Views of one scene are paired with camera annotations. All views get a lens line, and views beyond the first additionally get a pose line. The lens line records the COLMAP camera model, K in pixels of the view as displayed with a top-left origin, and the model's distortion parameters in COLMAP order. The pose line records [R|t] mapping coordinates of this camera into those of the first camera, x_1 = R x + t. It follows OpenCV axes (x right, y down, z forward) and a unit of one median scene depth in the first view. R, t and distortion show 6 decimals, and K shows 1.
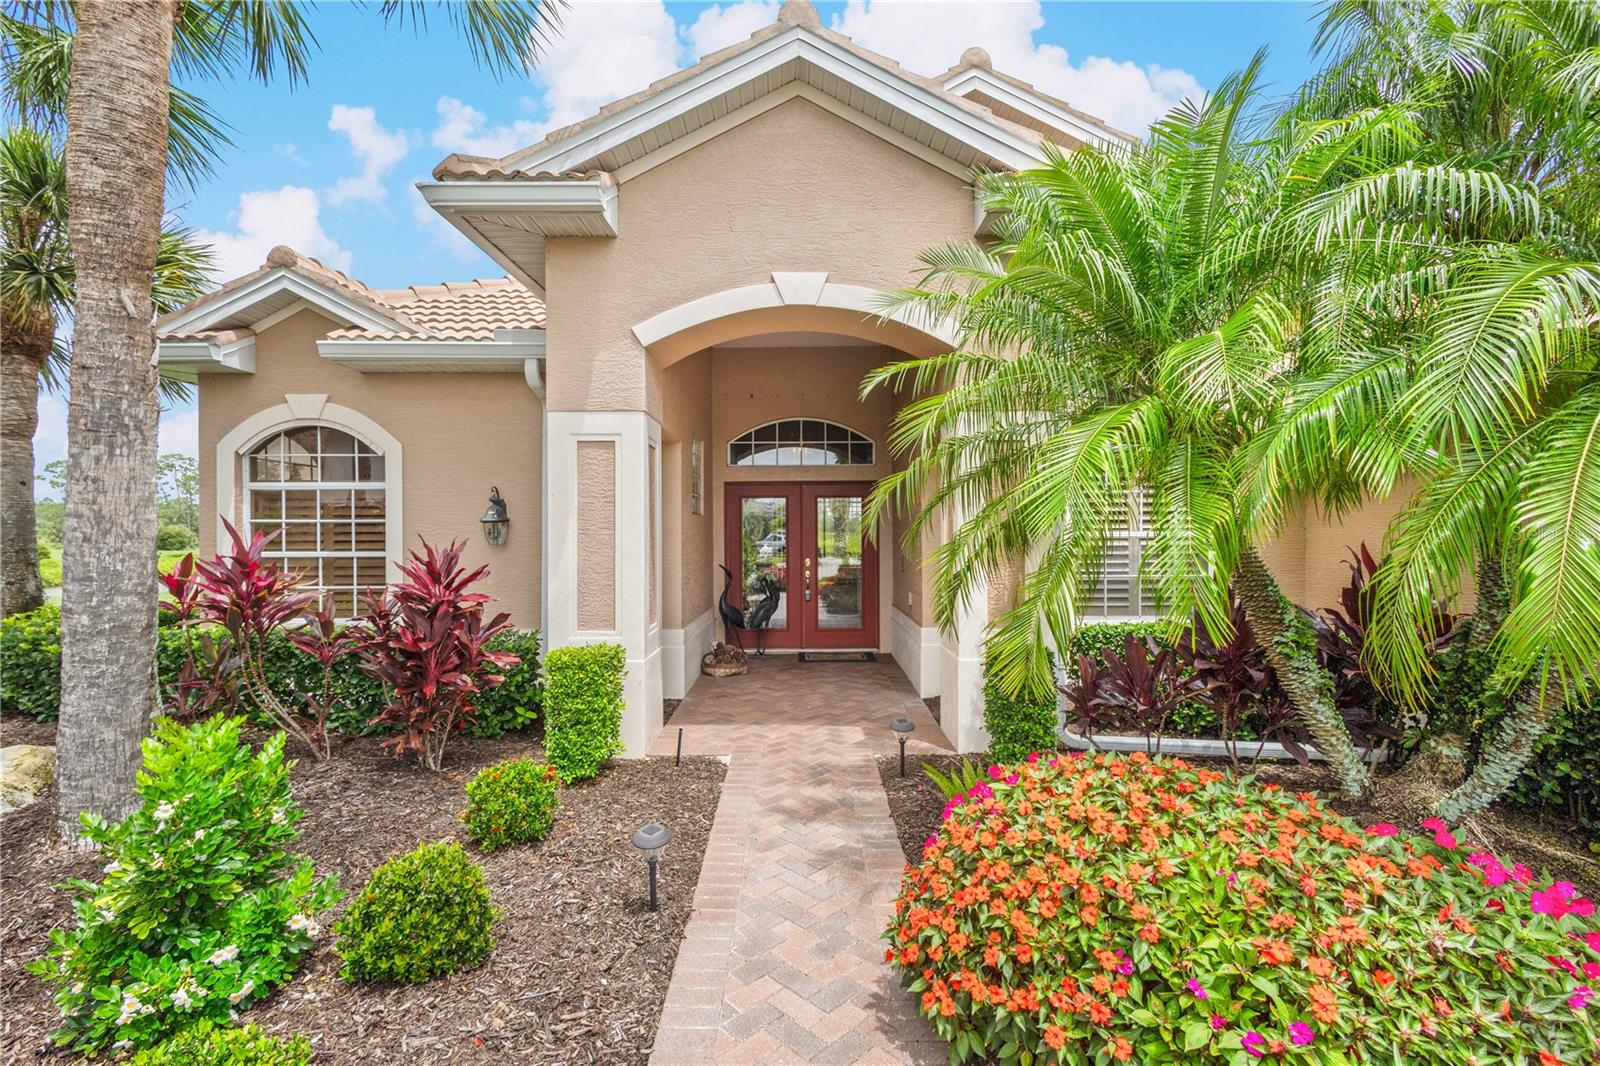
lens RADIAL K [[749.1, 0, 800.0], [0, 749.1, 533.0], [0, 0, 1]] dist [0.009722, 0.000263]
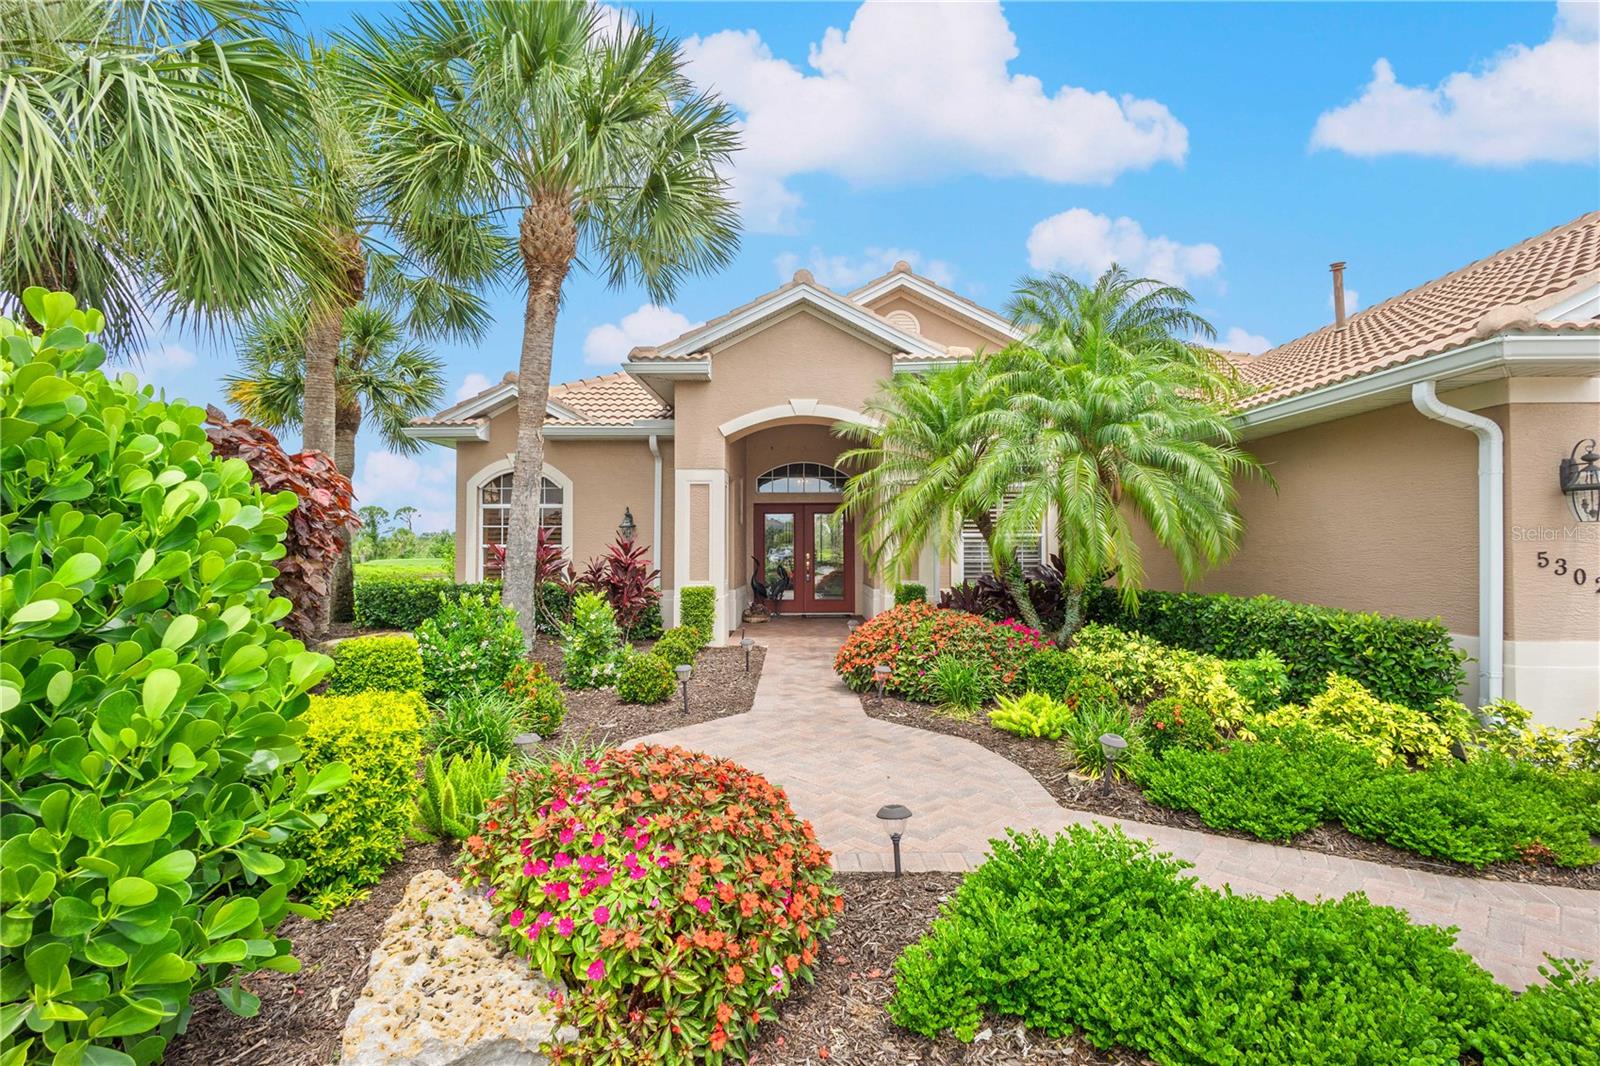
lens RADIAL K [[749.1, 0, 800.0], [0, 749.1, 533.0], [0, 0, 1]] dist [0.009722, 0.000263]
pose [[0.999996, 0.001477, -0.002431, -0.003506], [-0.001532, 0.999739, -0.022798, 0.039464], [0.002397, 0.022802, 0.999737, -0.760271]]
